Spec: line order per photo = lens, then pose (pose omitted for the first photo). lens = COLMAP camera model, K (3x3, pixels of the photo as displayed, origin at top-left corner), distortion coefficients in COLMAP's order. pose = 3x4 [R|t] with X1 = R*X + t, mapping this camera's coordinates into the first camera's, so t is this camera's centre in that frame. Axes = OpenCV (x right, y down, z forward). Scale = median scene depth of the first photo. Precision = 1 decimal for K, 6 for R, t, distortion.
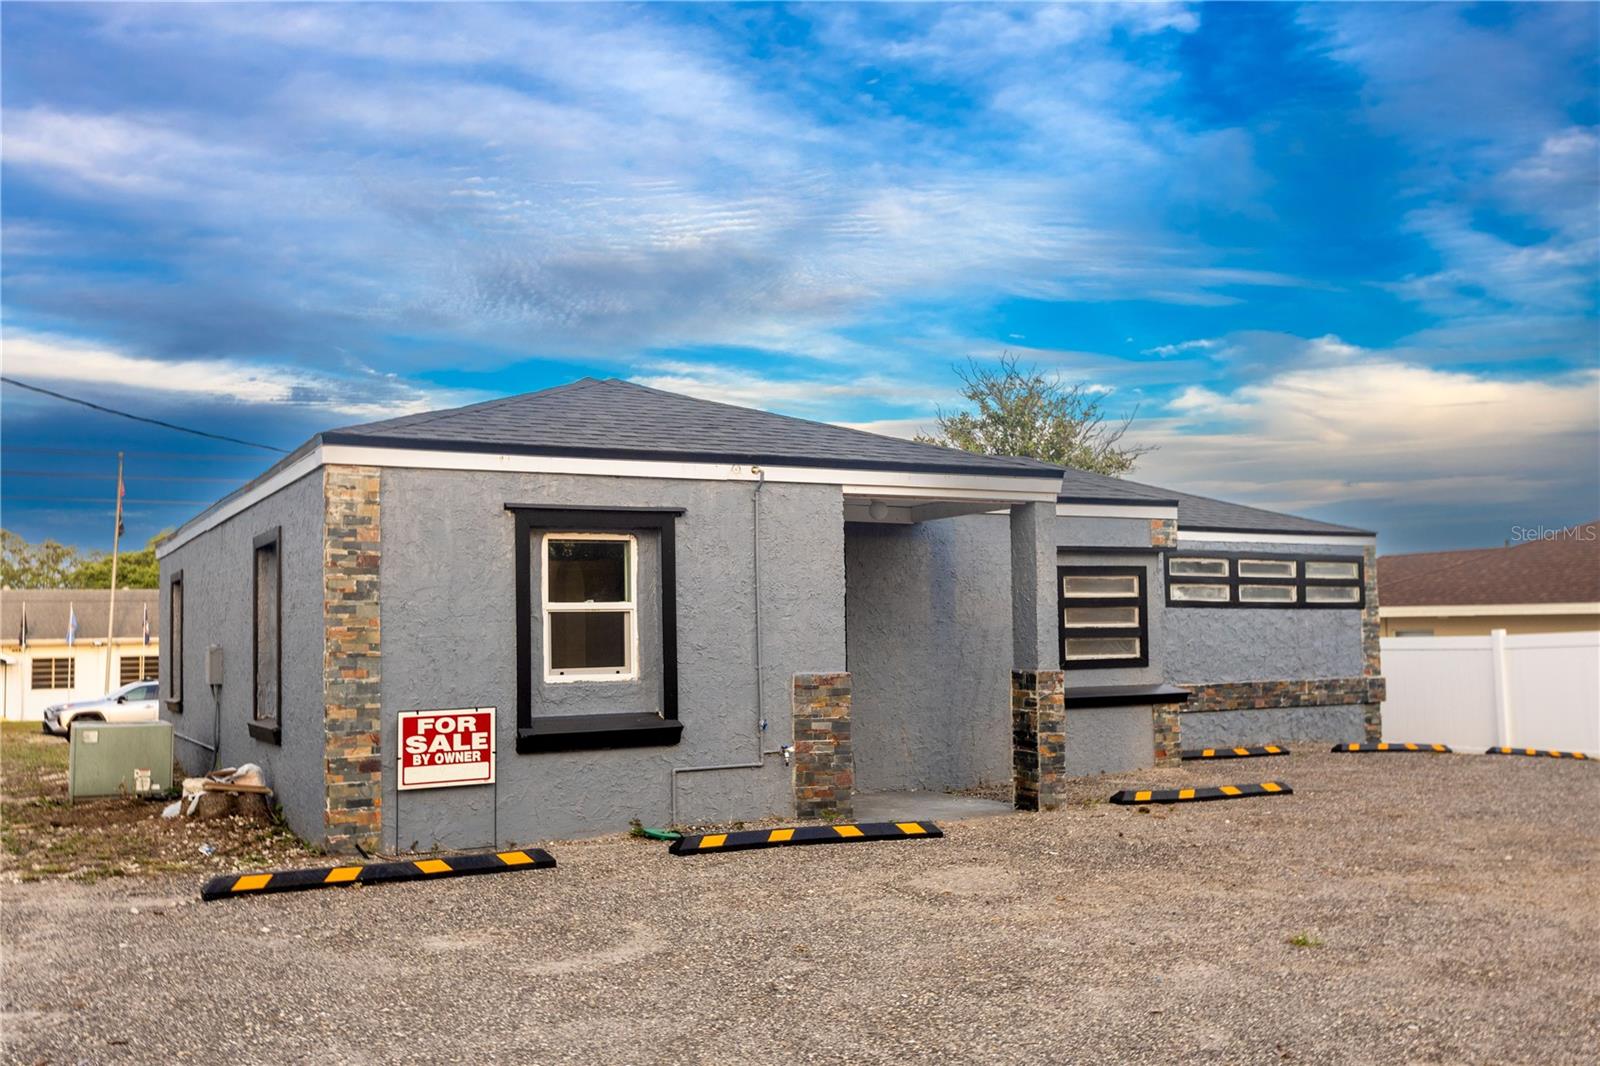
lens RADIAL K [[1482.4, 0, 813.1], [0, 1482.4, 506.8], [0, 0, 1]] dist [0.010325, 0.000000]
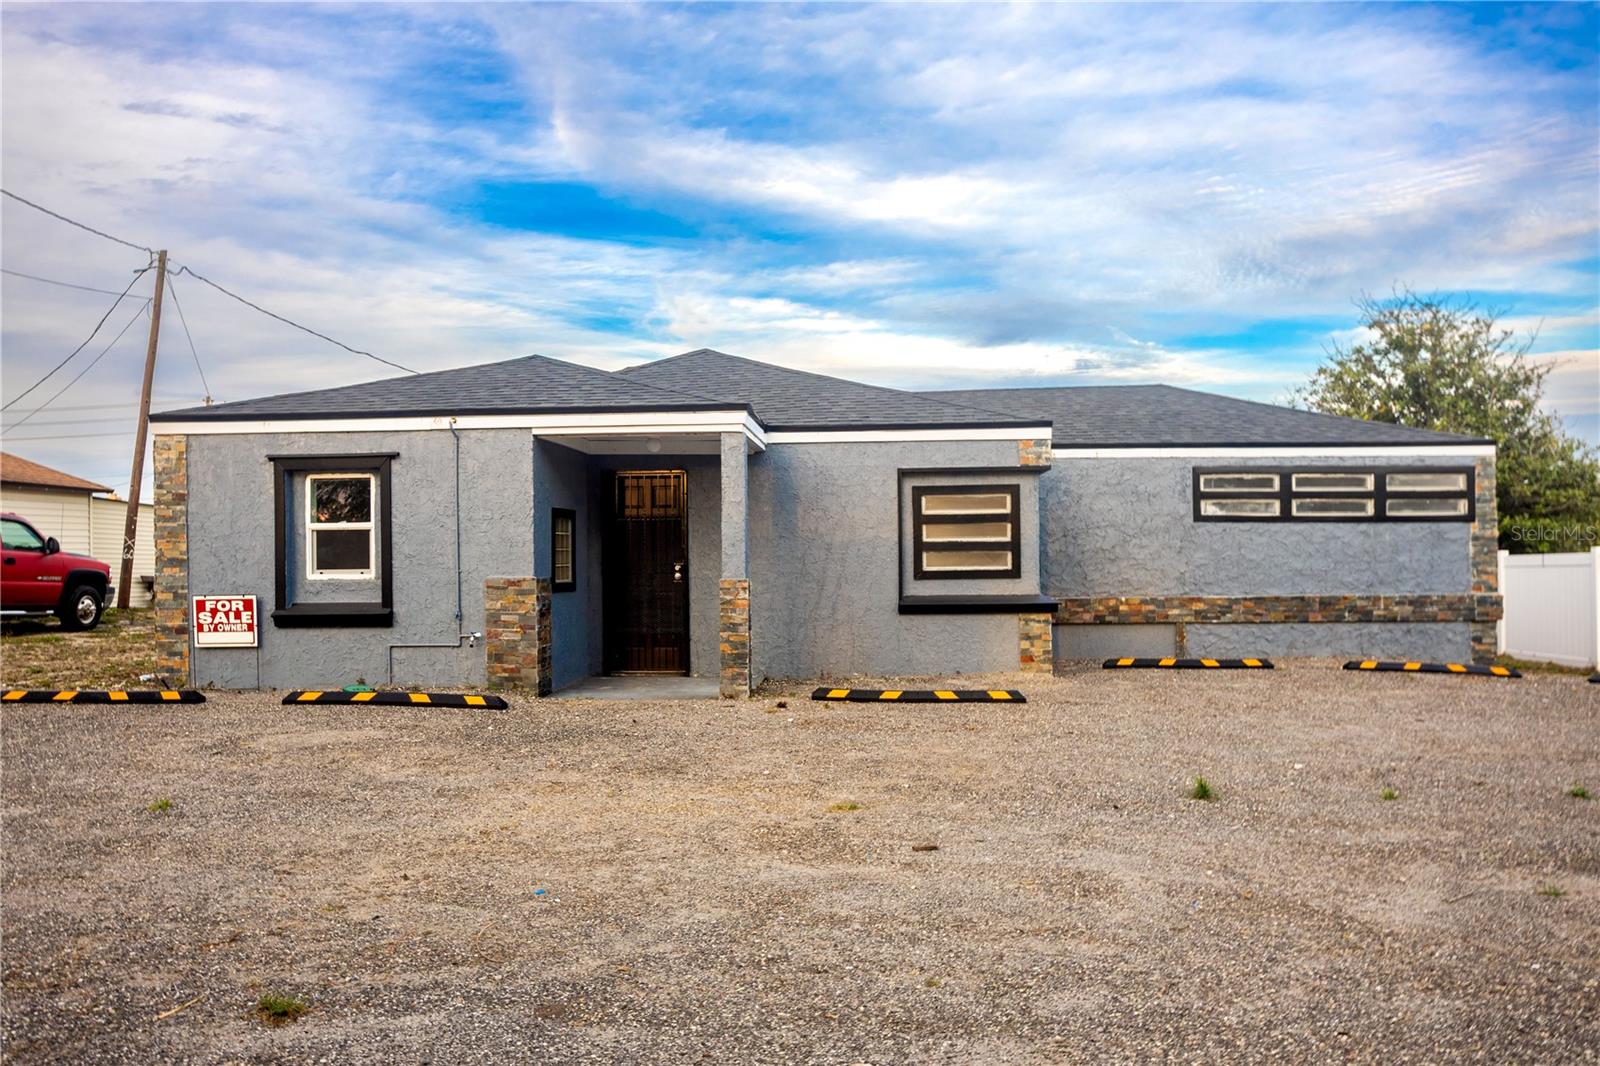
lens RADIAL K [[1146.0, 0, 818.3], [0, 1146.0, 544.5], [0, 0, 1]] dist [-0.042768, 0.040721]
pose [[0.843344, 0.003789, -0.537361, 0.693634], [0.042057, 0.996443, 0.073030, 0.021663], [0.535726, -0.084189, 0.840184, 0.290547]]
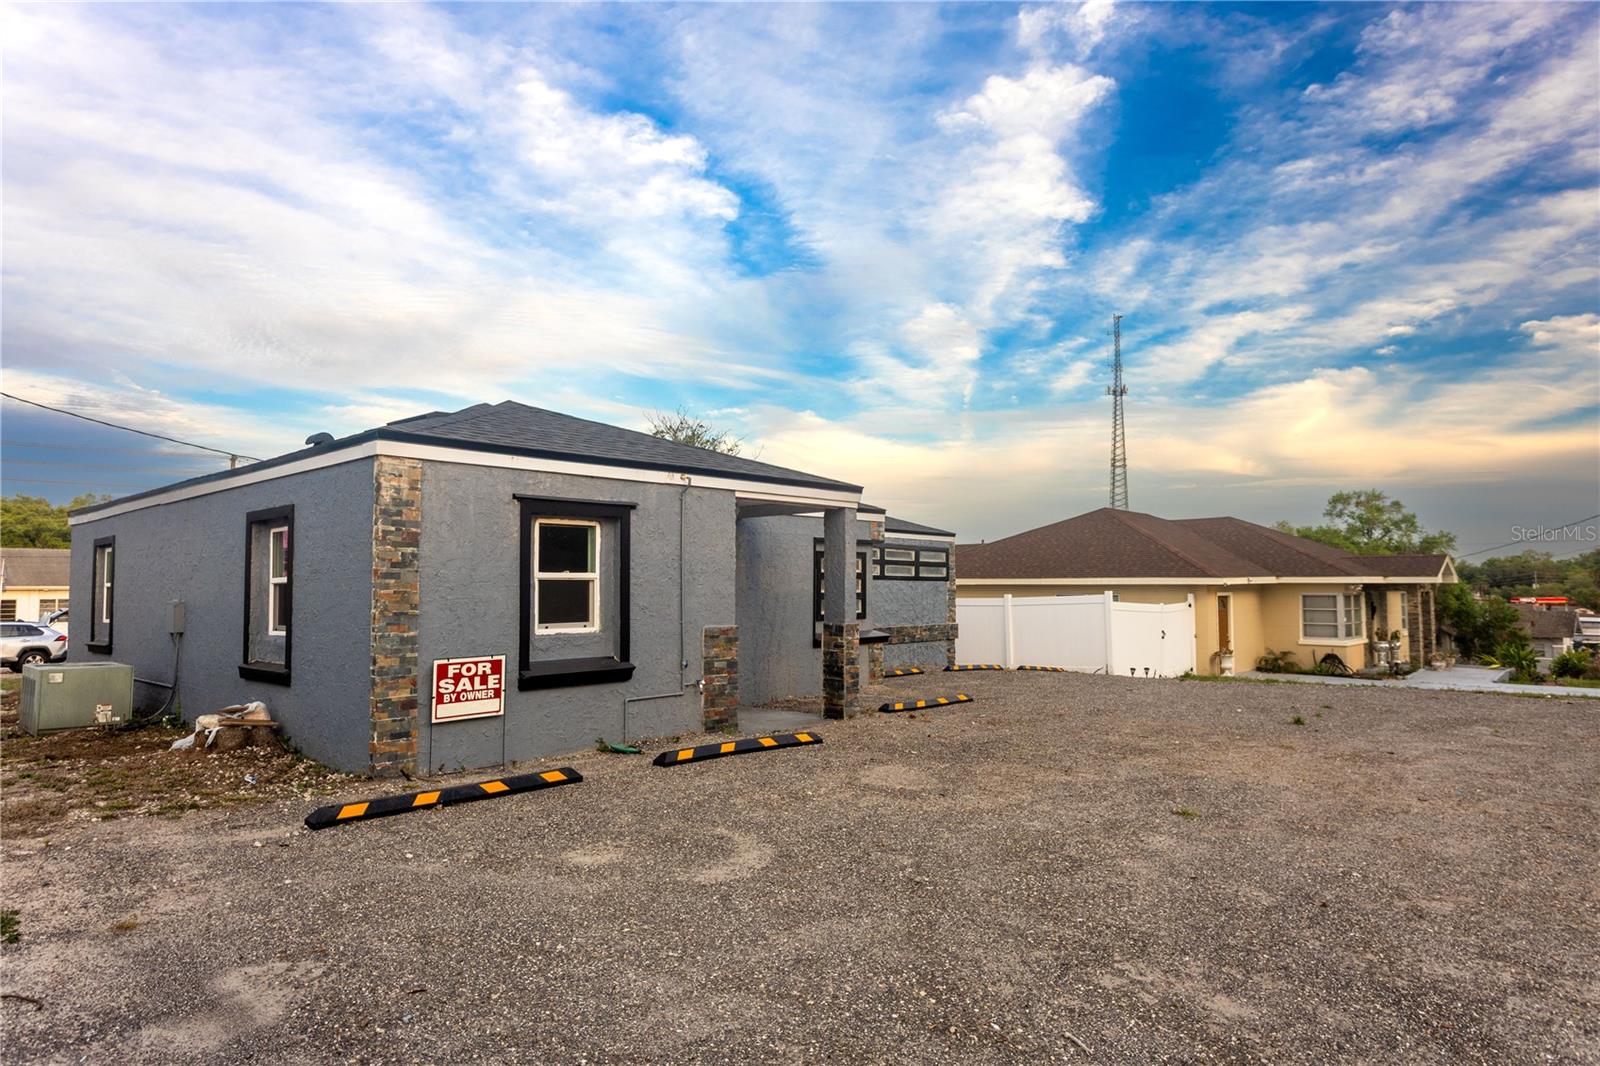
lens RADIAL K [[954.7, 0, 801.2], [0, 954.7, 500.5], [0, 0, 1]] dist [-0.018791, 0.005539]
pose [[0.946534, 0.041056, 0.319980, -0.195095], [-0.038315, 0.999155, -0.014859, 0.004977], [-0.320320, 0.001805, 0.947308, 0.121028]]
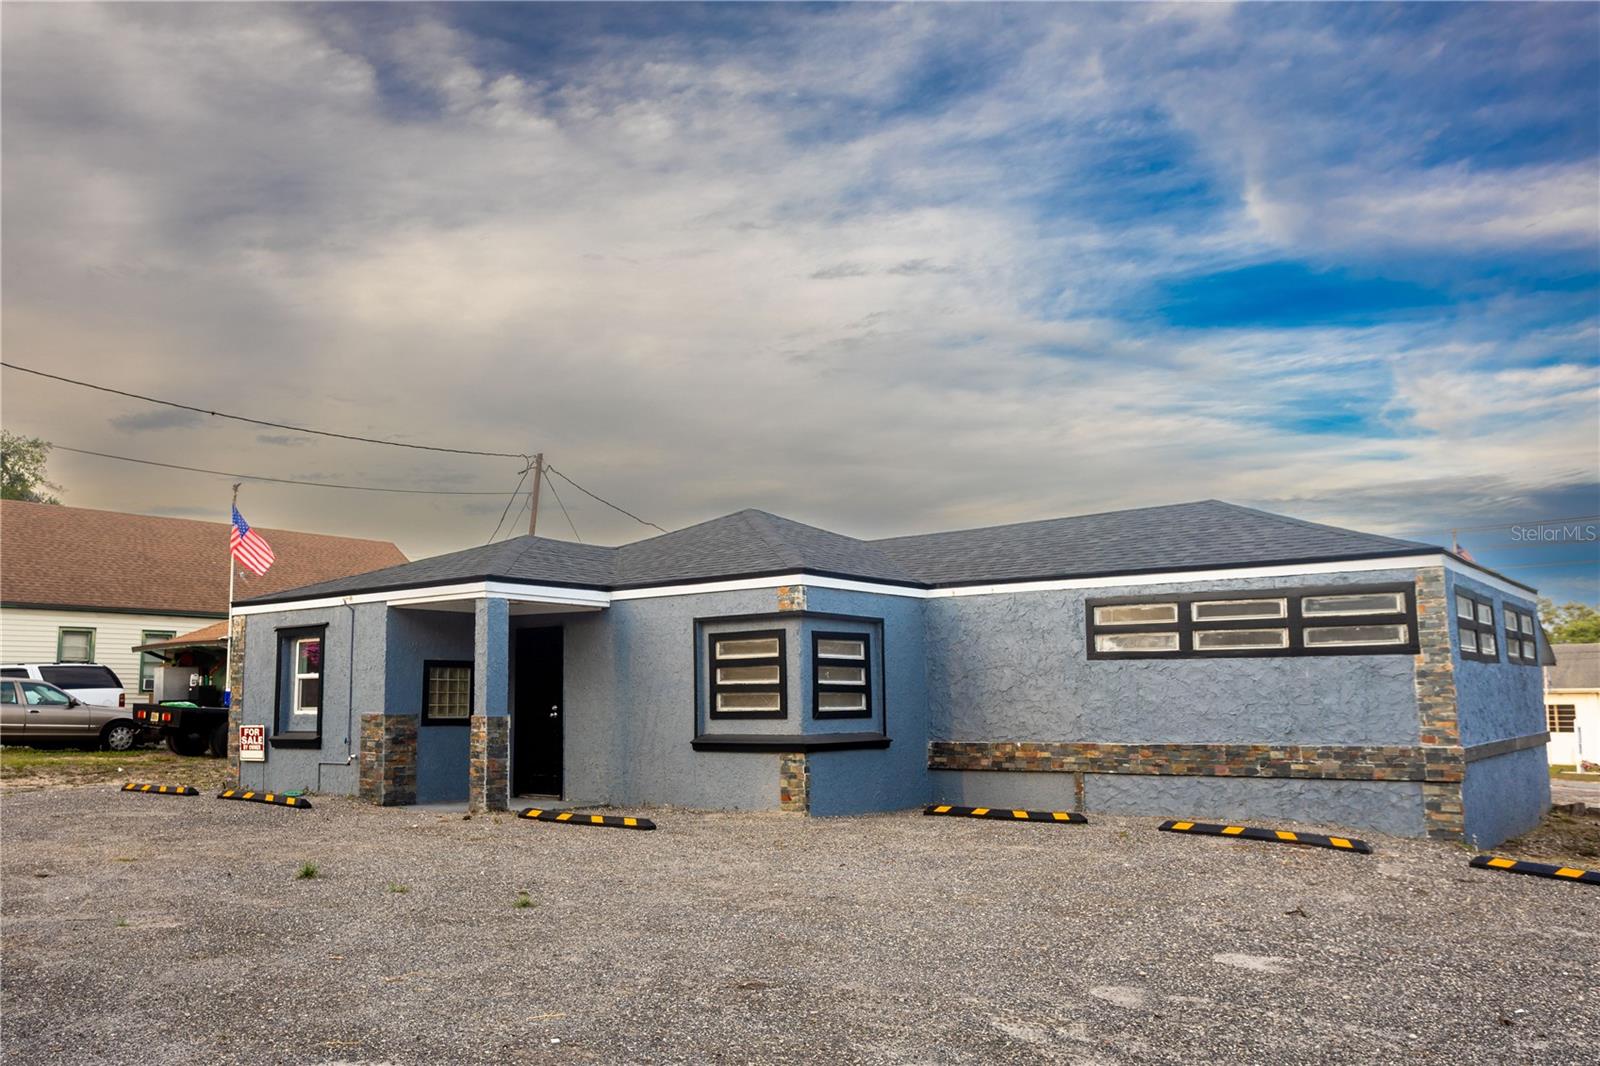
lens RADIAL K [[1333.5, 0, 772.3], [0, 1333.5, 590.2], [0, 0, 1]] dist [-0.005827, -0.001631]
pose [[0.370922, -0.071412, -0.925914, 1.470518], [0.080845, 0.995737, -0.044411, 0.070151], [0.925138, -0.058383, 0.375114, 0.784749]]
